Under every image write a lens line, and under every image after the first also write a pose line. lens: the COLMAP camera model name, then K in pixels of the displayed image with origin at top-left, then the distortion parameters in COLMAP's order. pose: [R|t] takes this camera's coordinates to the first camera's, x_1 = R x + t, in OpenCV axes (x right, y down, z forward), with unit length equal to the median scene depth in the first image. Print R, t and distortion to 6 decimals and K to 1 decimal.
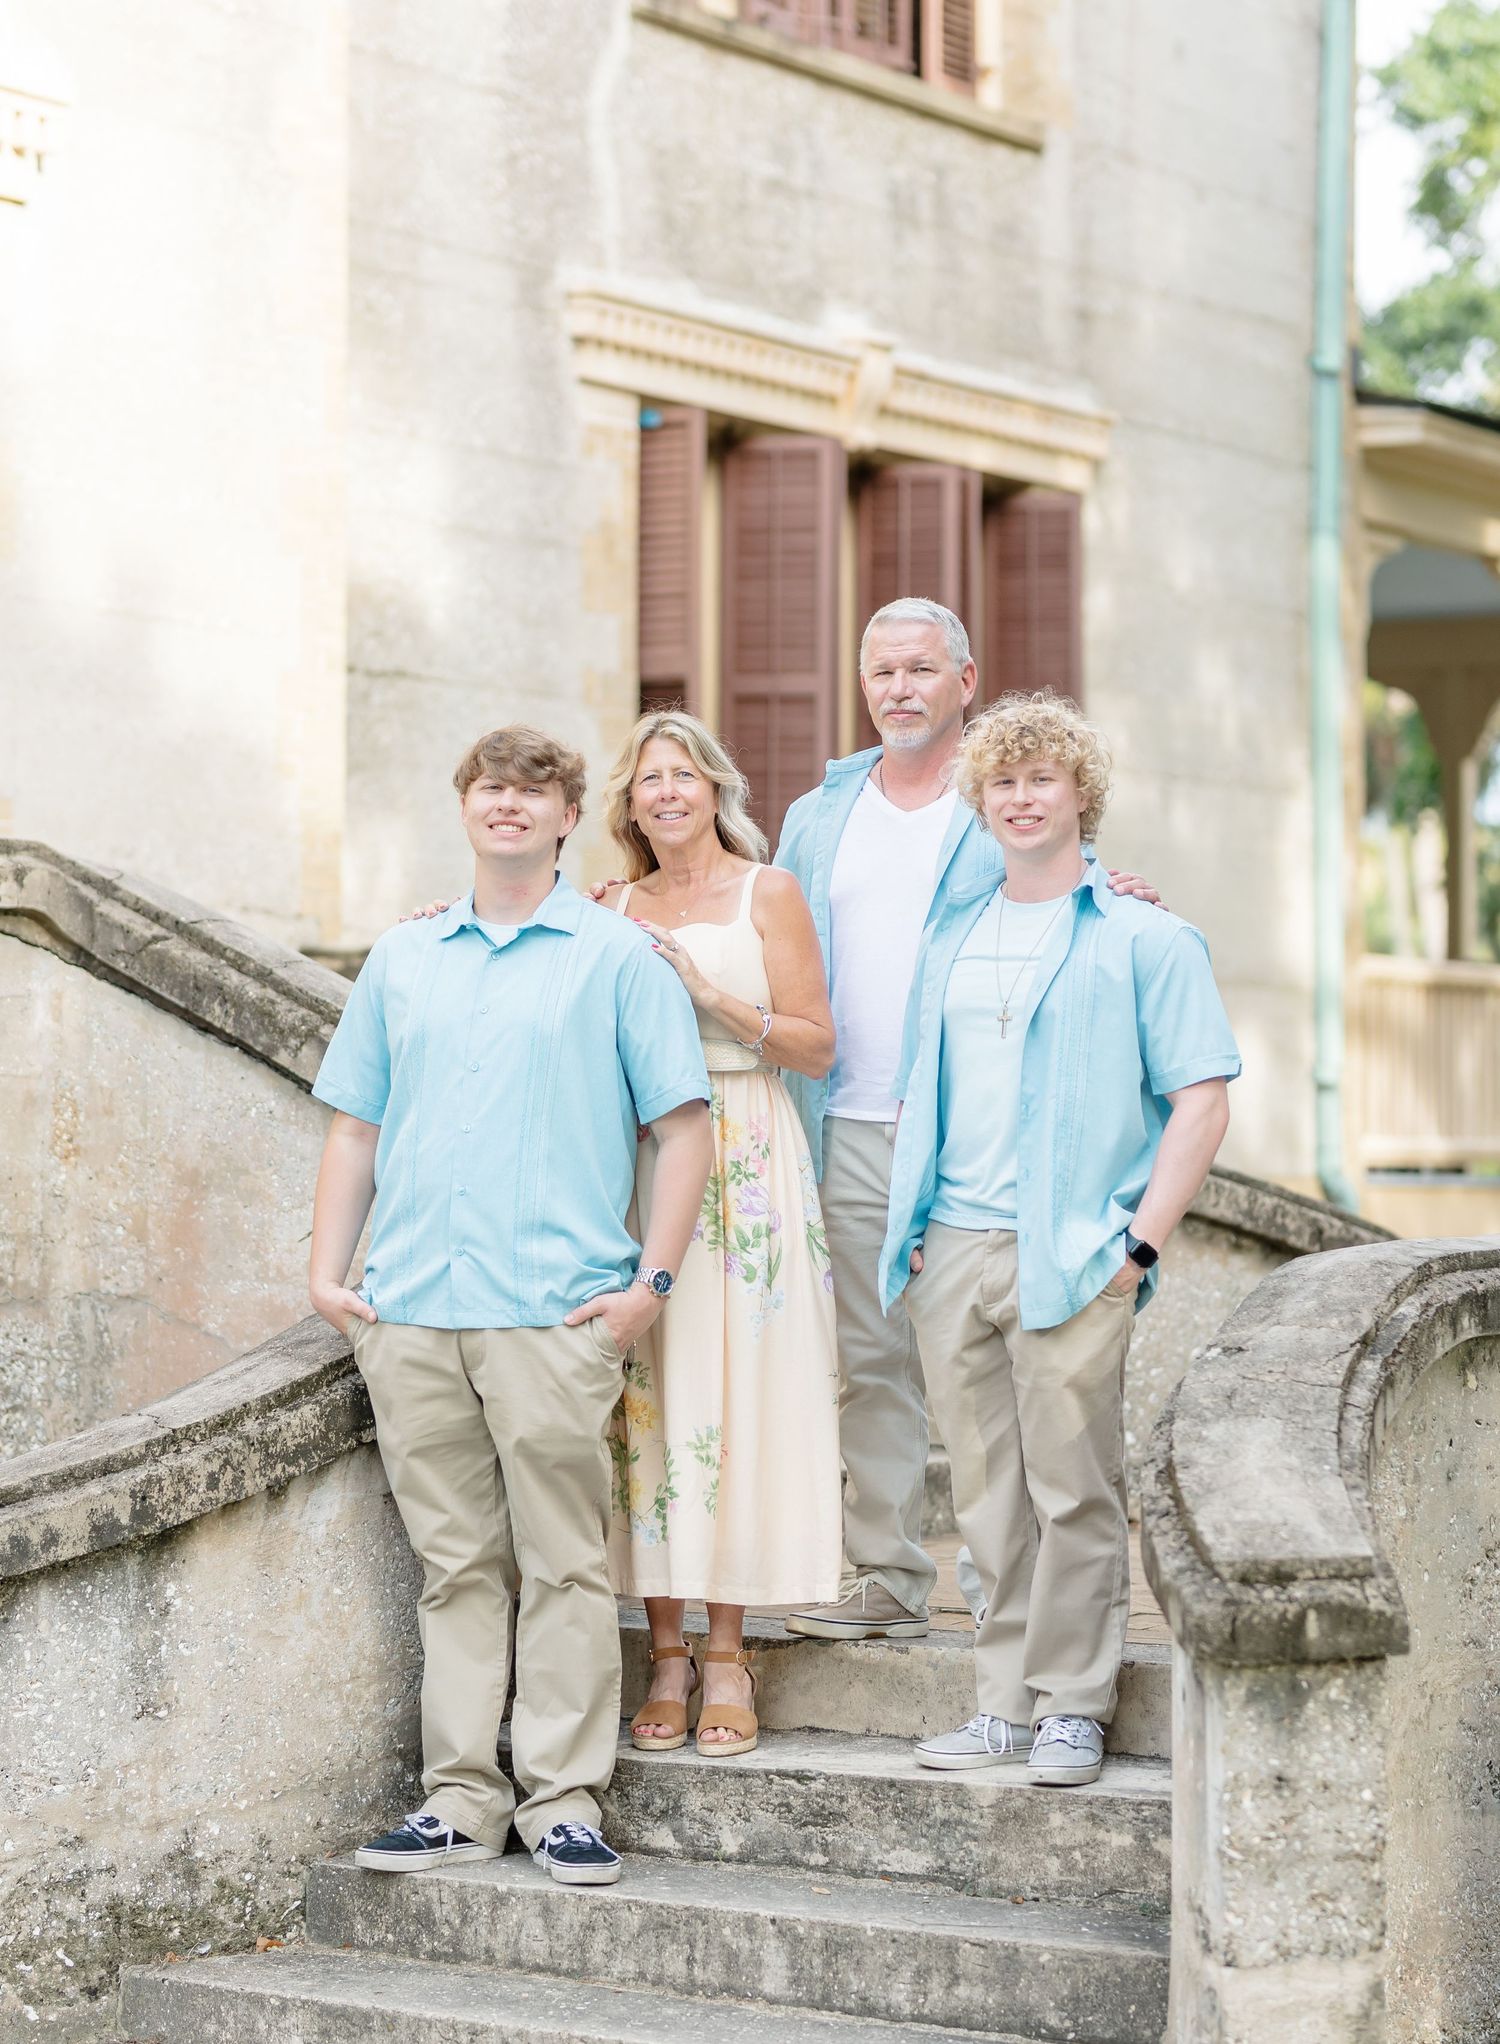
lens RADIAL K [[5877.3, 0, 749.3], [0, 5877.3, 1021.3], [0, 0, 1]] dist [0.106482, 0.000000]
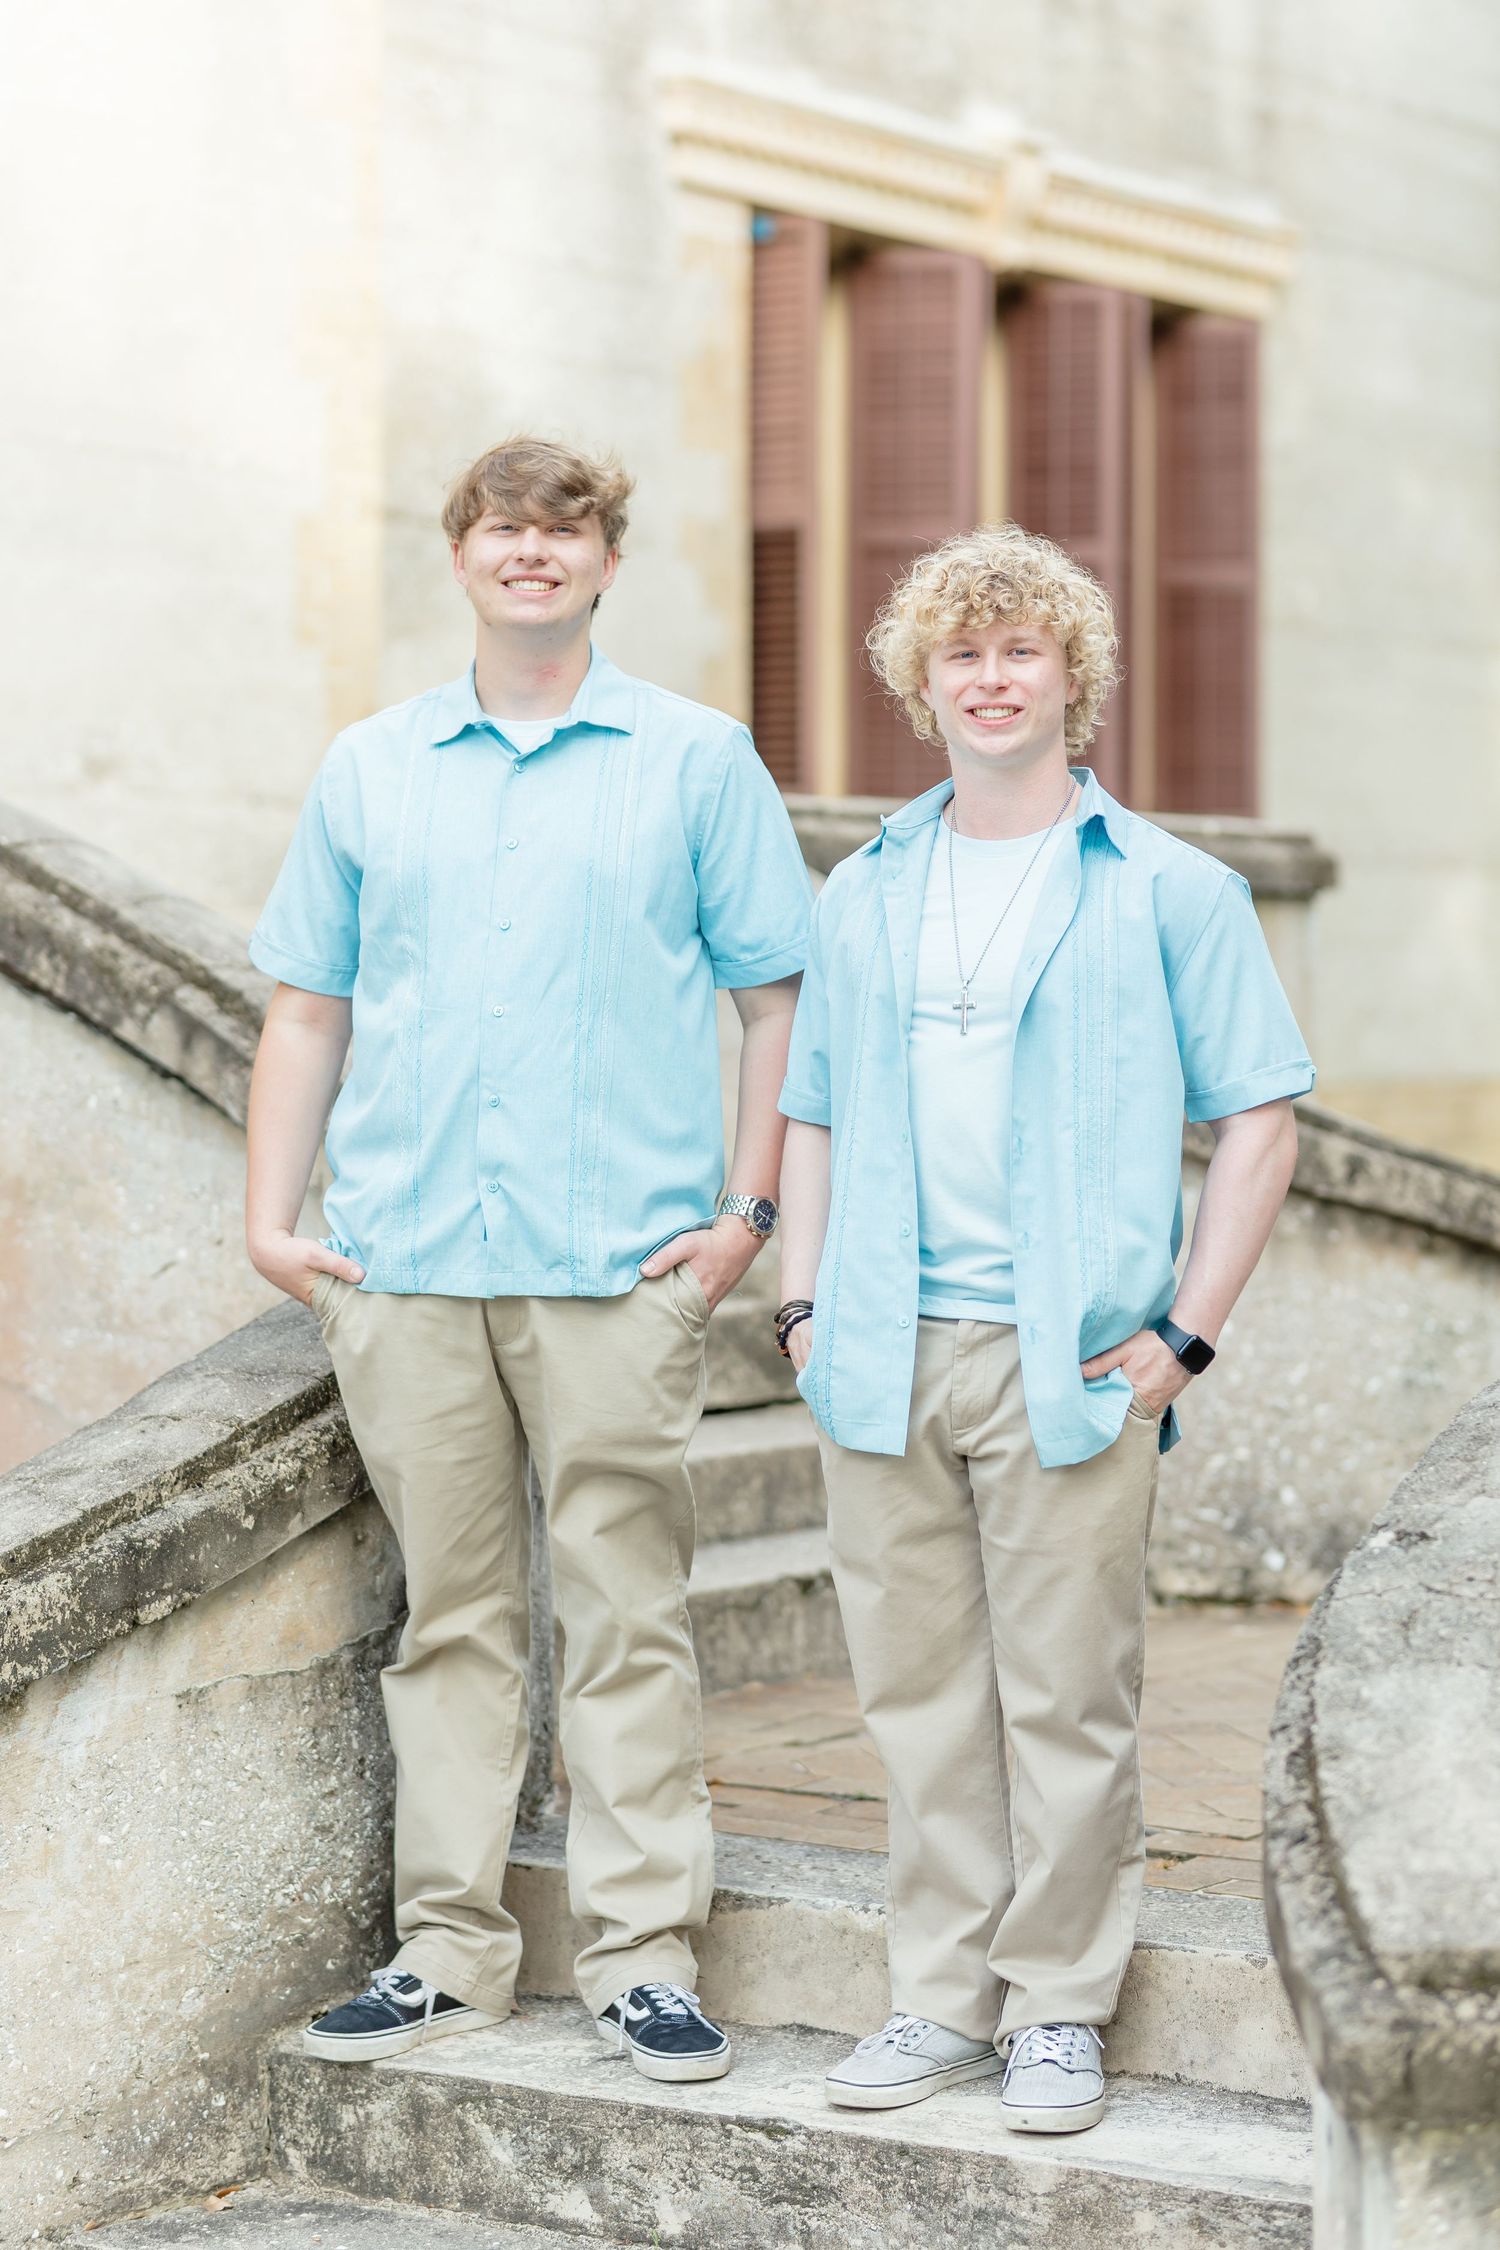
lens RADIAL K [[5601.2, 0, 750.9], [0, 5601.2, 1126.6], [0, 0, 1]] dist [0.111143, 0.000000]
pose [[0.999223, 0.000001, -0.039411, 0.027885], [0.001782, 0.998976, 0.045207, -0.014076], [0.039371, -0.045242, 0.998200, 0.315840]]
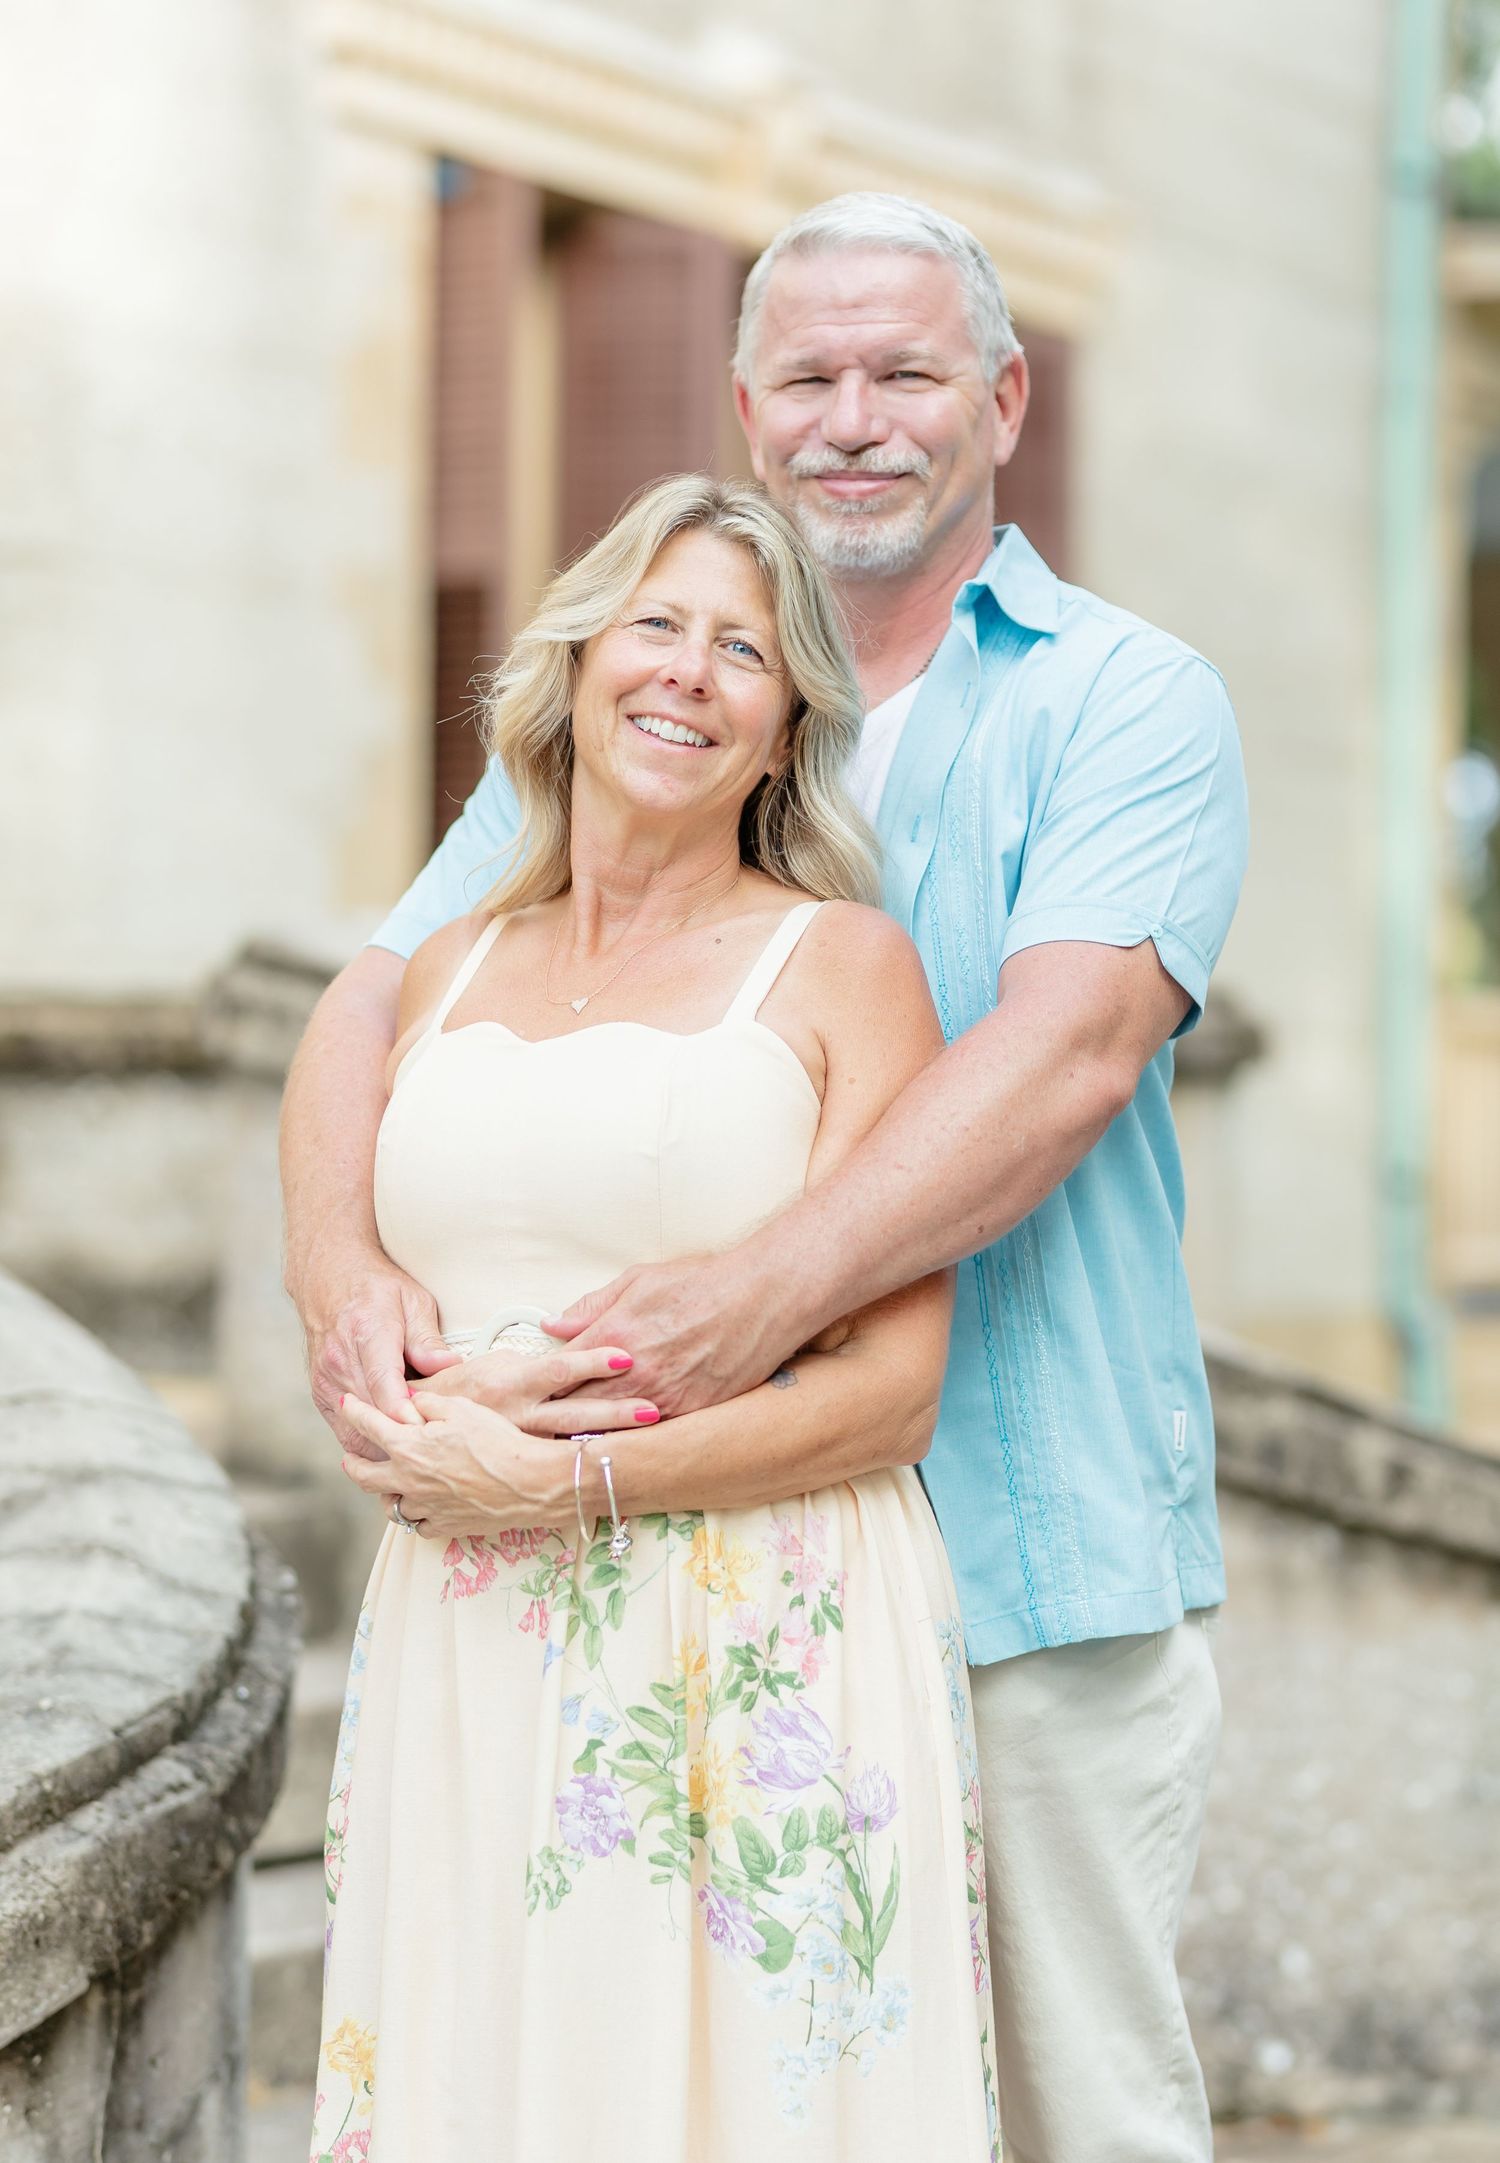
lens RADIAL K [[6138.4, 0, 748.3], [0, 6138.4, 1078.8], [0, 0, 1]] dist [0.099652, 0.000000]
pose [[0.999345, 0.002886, 0.036065, -0.015517], [-0.003062, 0.999984, 0.004838, -0.012695], [-0.036050, -0.004945, 0.999338, 0.620373]]
